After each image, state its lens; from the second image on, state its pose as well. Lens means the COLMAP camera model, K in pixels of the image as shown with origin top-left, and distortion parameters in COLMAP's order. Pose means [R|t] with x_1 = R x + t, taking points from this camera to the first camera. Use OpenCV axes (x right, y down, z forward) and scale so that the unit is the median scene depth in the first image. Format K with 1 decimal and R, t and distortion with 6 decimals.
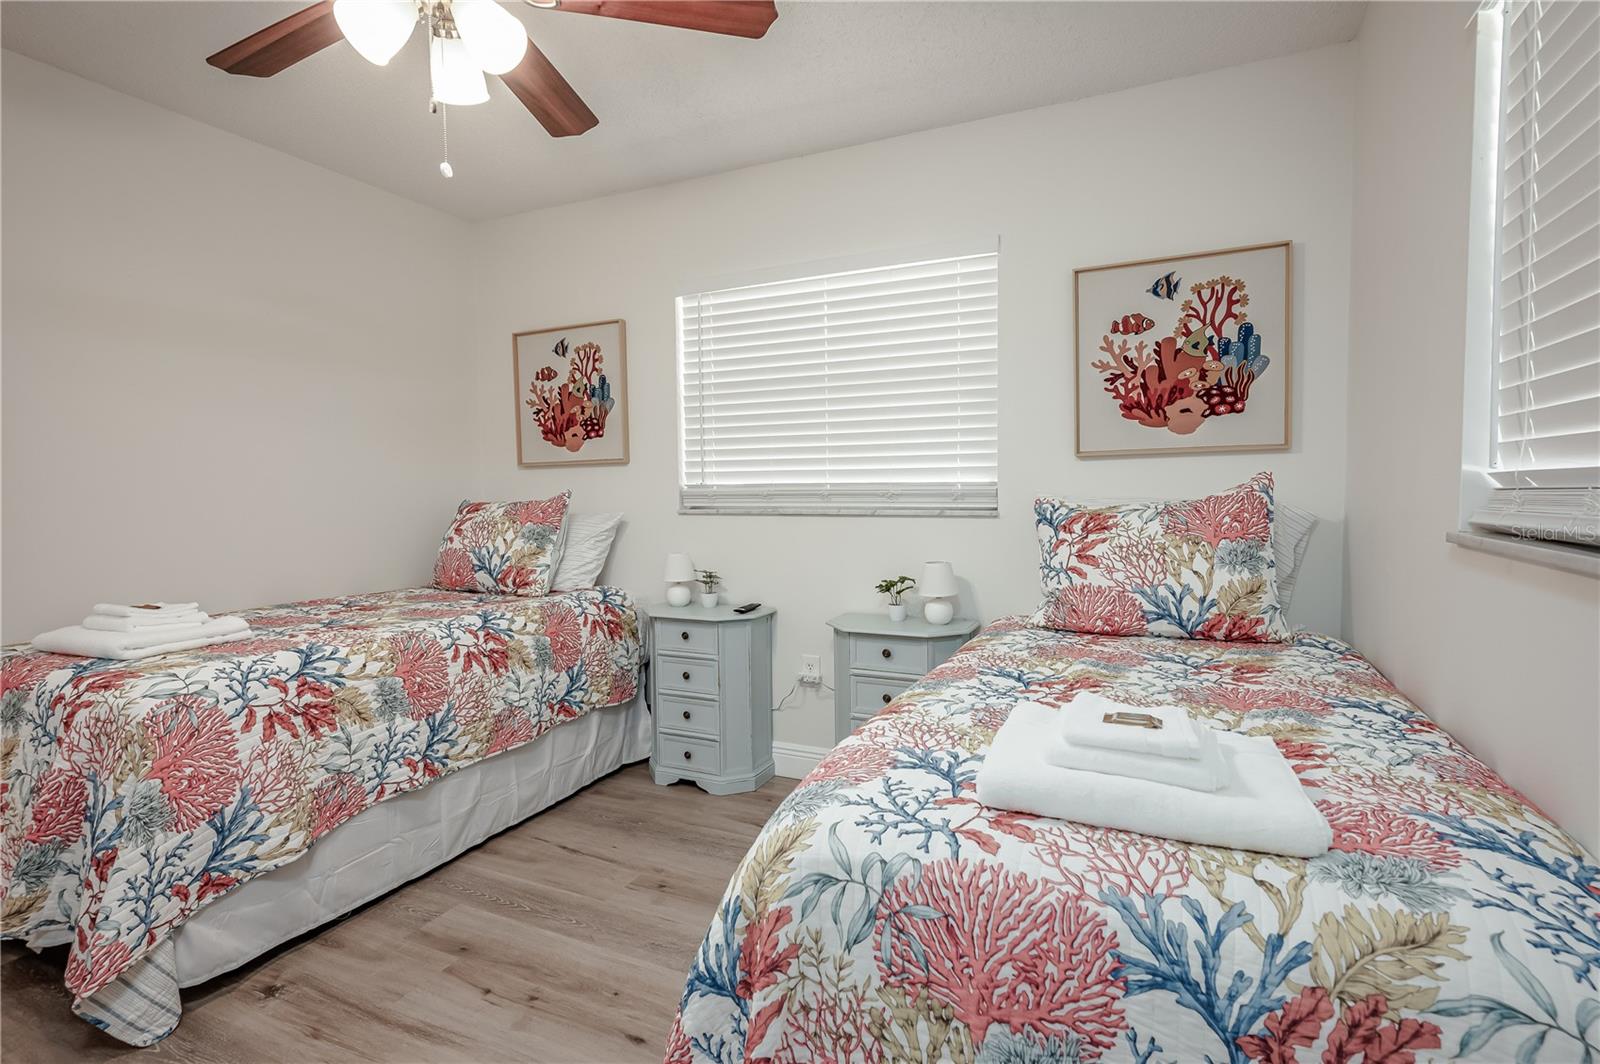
lens RADIAL K [[824.8, 0, 805.5], [0, 824.8, 516.3], [0, 0, 1]] dist [0.001669, 0.000568]
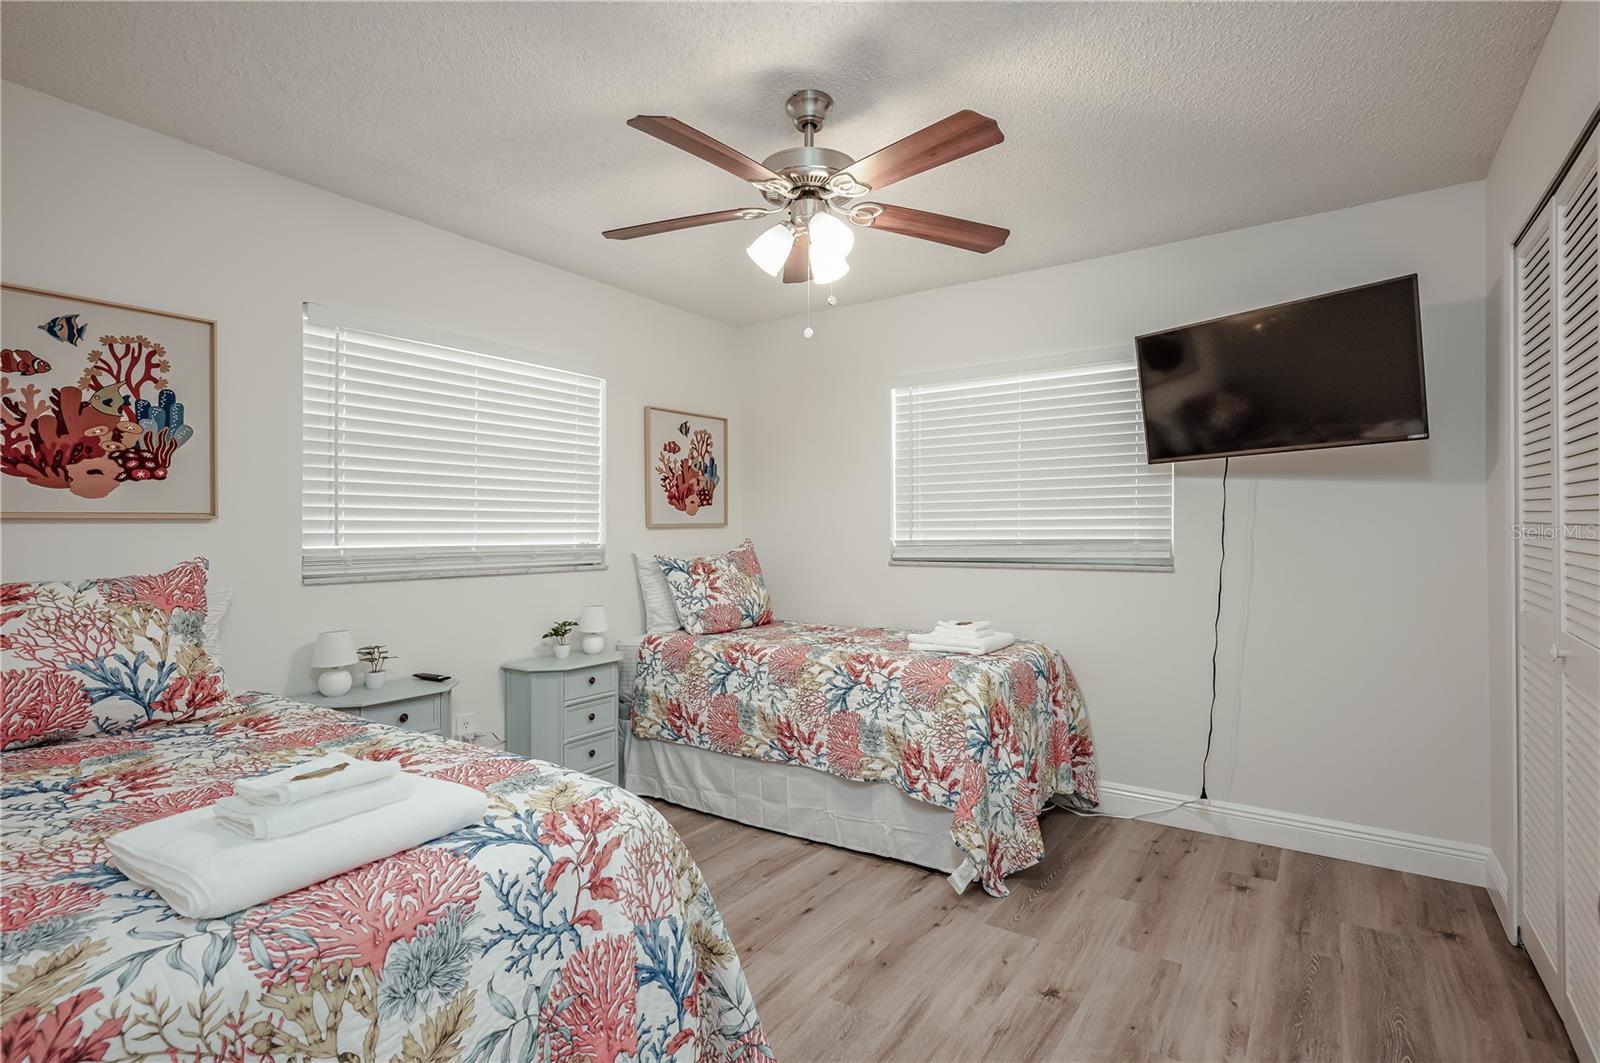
lens RADIAL K [[776.4, 0, 795.1], [0, 776.4, 525.6], [0, 0, 1]] dist [0.000627, 0.000537]
pose [[0.154077, 0.024814, 0.987747, -0.769773], [0.051062, 0.998149, -0.033040, -0.010713], [-0.986738, 0.055528, 0.152525, 0.381171]]
